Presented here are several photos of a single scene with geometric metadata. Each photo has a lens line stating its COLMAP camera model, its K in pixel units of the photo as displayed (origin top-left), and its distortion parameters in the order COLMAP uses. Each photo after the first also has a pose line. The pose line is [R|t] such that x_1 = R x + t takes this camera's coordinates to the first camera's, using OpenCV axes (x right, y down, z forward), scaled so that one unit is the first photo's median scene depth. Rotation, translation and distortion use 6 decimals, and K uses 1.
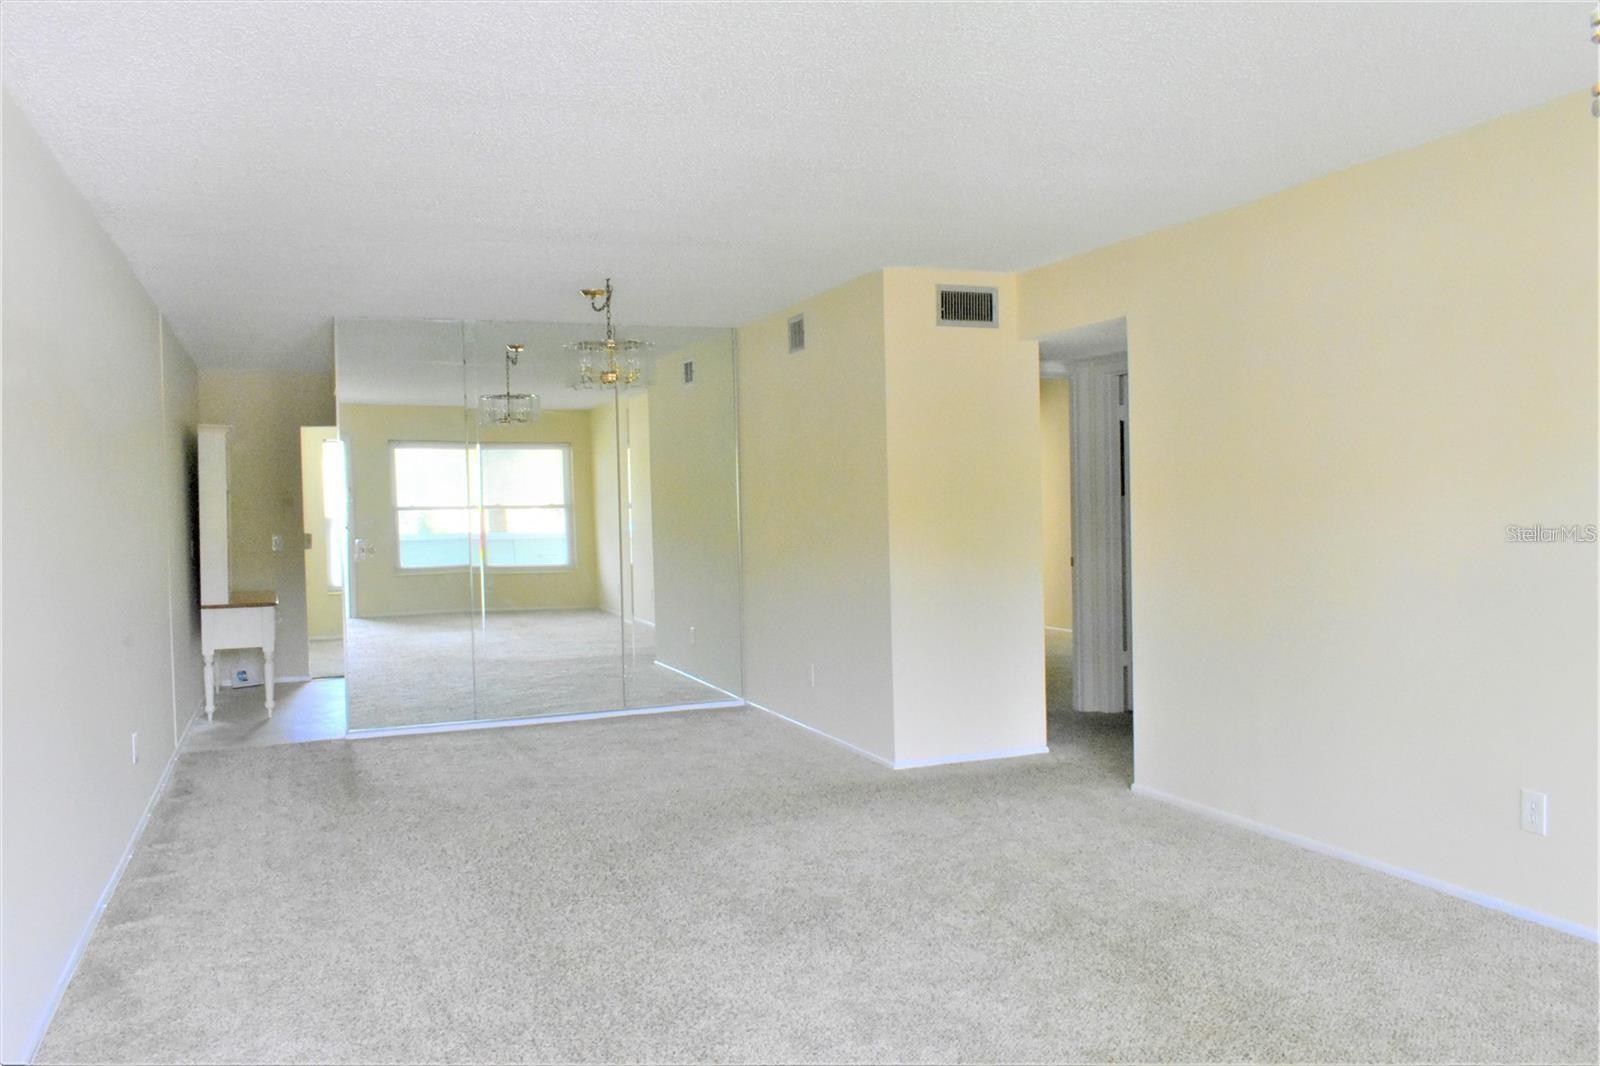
lens RADIAL K [[1282.1, 0, 803.4], [0, 1282.1, 531.2], [0, 0, 1]] dist [-0.024136, 0.002312]
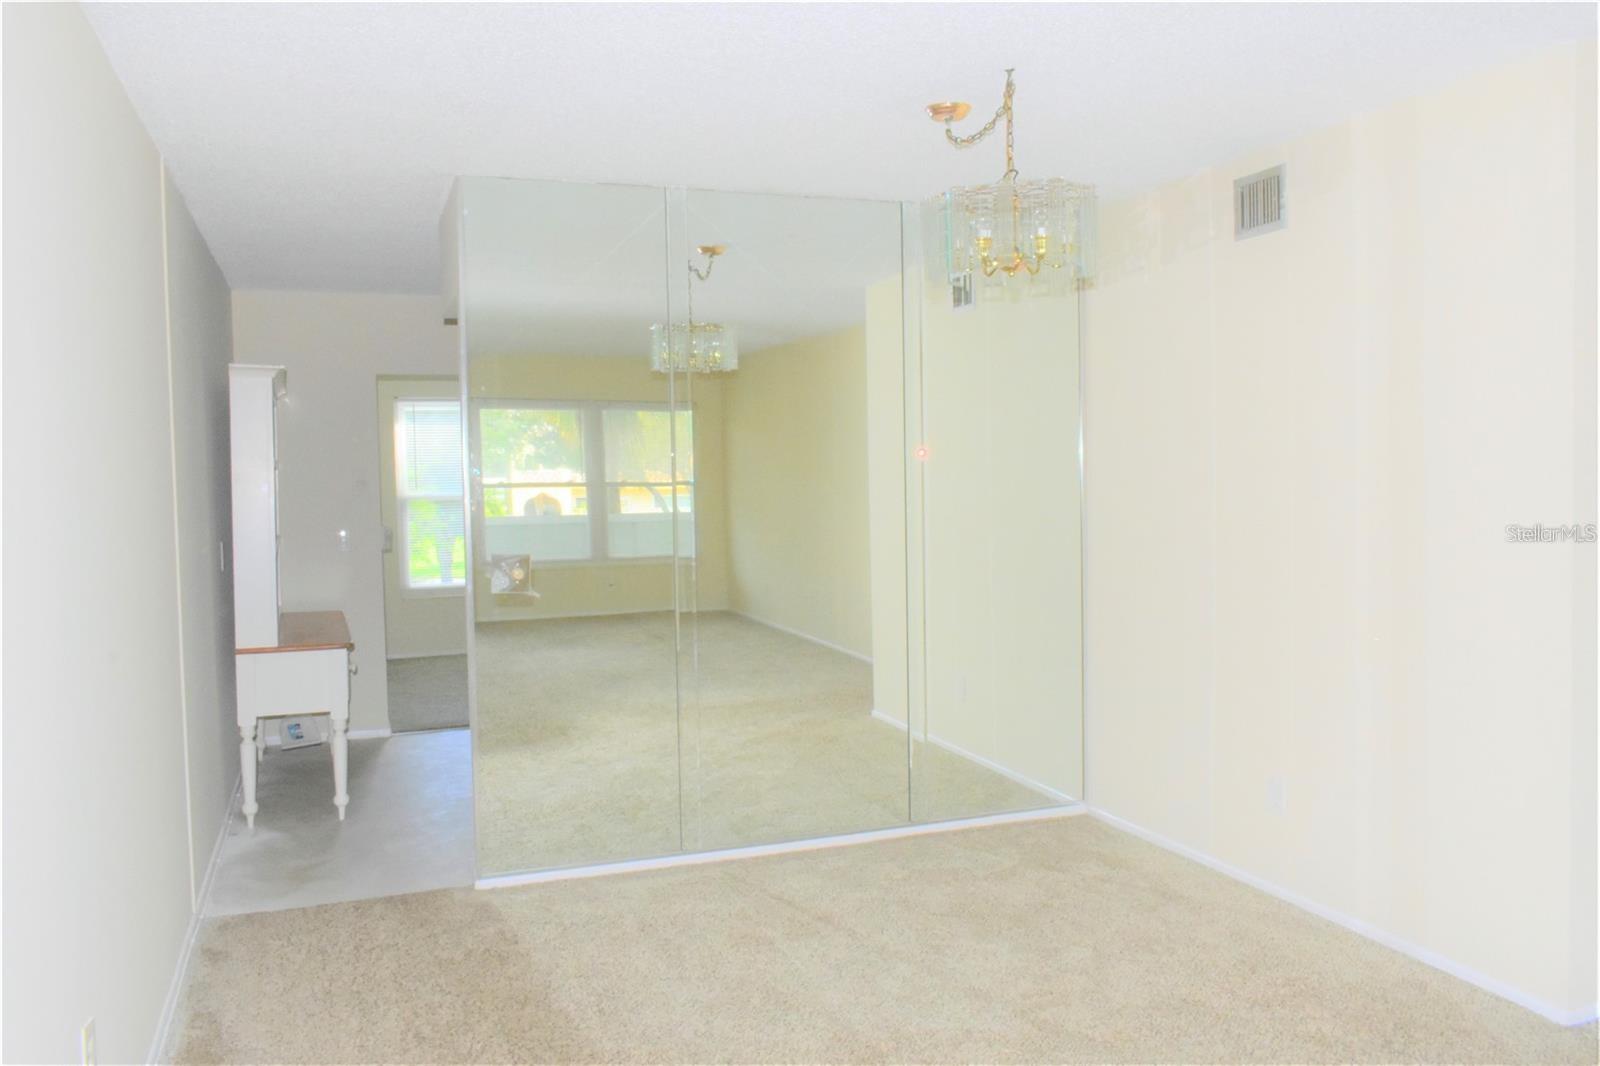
lens RADIAL K [[1282.1, 0, 796.6], [0, 1282.1, 533.0], [0, 0, 1]] dist [-0.024136, 0.002312]
pose [[0.999516, 0.007967, -0.030064, -0.171567], [-0.007188, 0.999638, 0.025931, -0.017677], [0.030260, -0.025702, 0.999212, 0.369183]]
